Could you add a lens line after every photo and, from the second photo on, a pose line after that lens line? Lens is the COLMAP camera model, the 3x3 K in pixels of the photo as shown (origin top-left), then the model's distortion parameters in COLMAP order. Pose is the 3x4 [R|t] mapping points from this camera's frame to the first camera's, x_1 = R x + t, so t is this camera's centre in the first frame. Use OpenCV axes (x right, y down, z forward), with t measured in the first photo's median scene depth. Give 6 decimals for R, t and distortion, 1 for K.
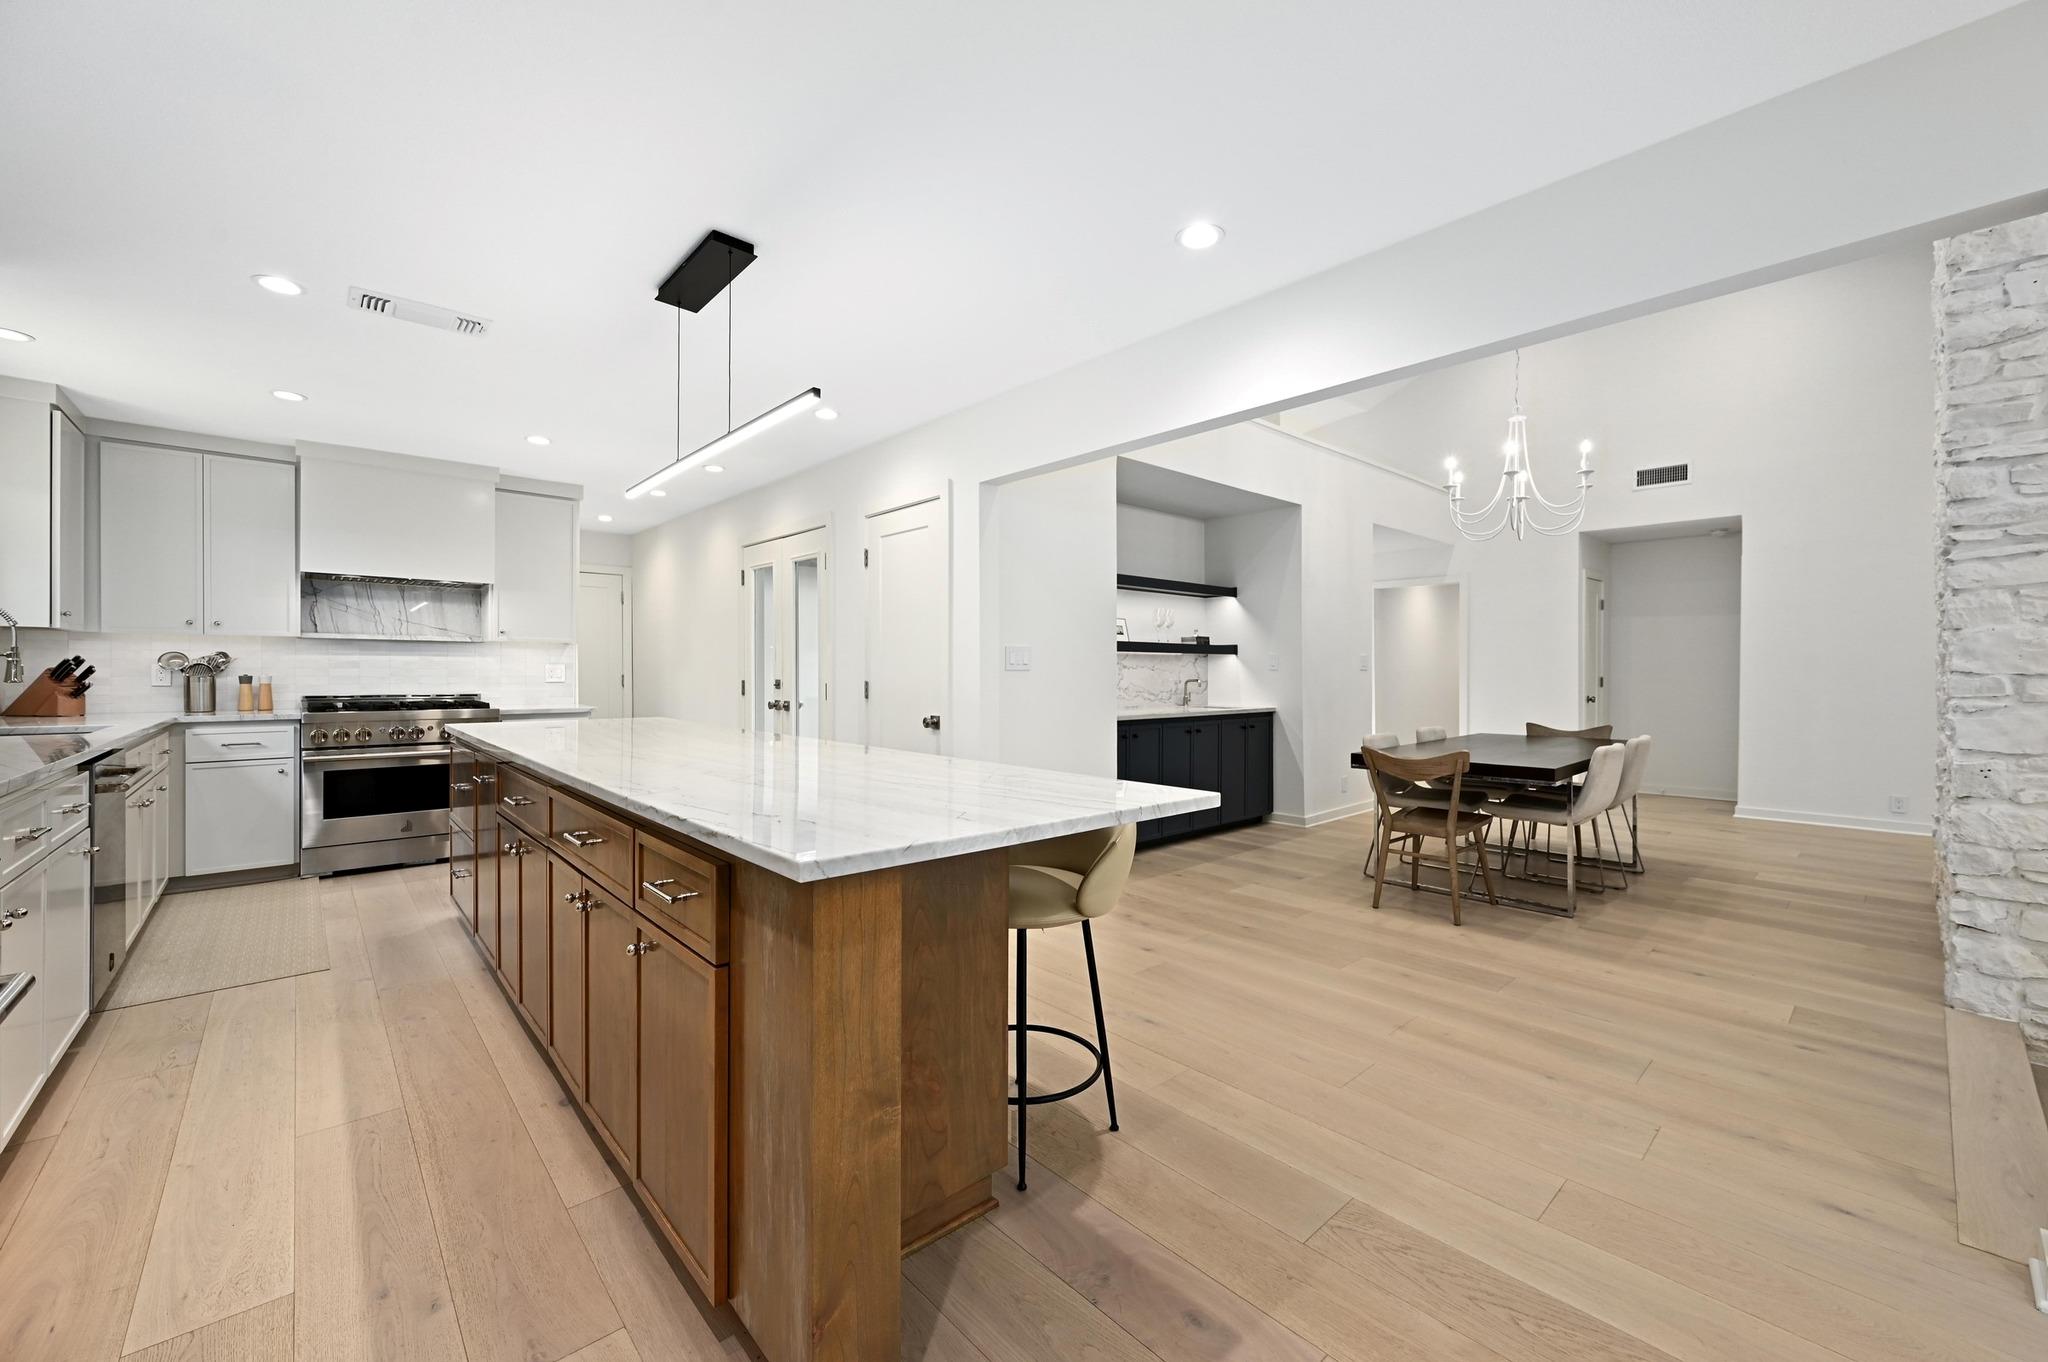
lens RADIAL K [[811.4, 0, 1025.8], [0, 811.4, 673.5], [0, 0, 1]] dist [-0.002609, -0.000145]
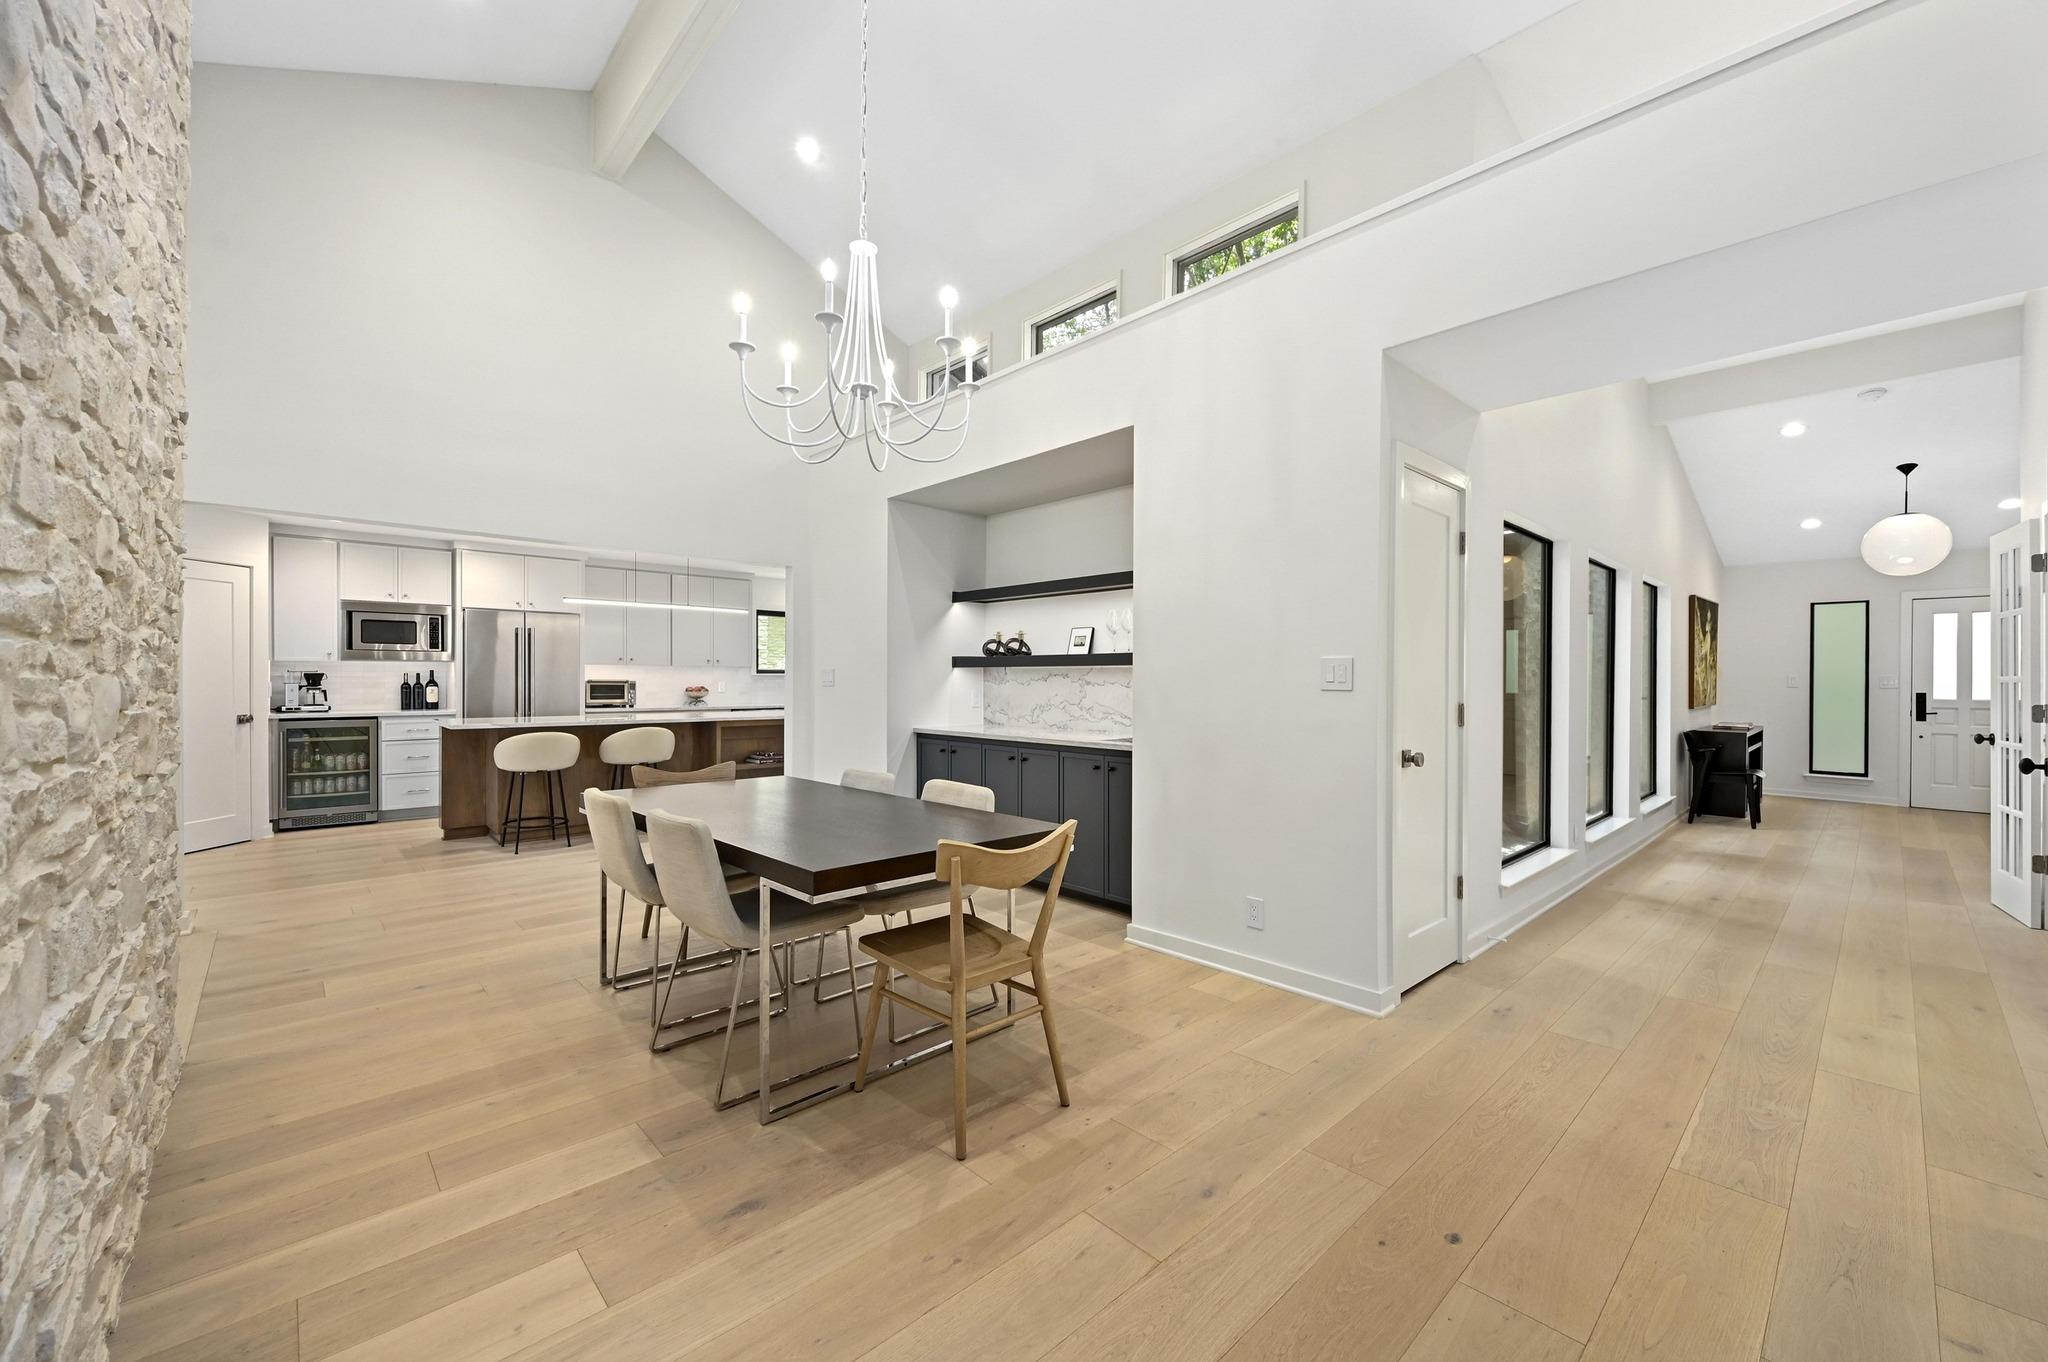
lens RADIAL K [[804.1, 0, 1024.0], [0, 804.1, 681.0], [0, 0, 1]] dist [-0.002328, -0.000203]
pose [[0.014504, -0.000219, -0.999895, 1.312713], [-0.006522, 0.999979, -0.000313, -0.013392], [0.999874, 0.006525, 0.014502, 1.235304]]
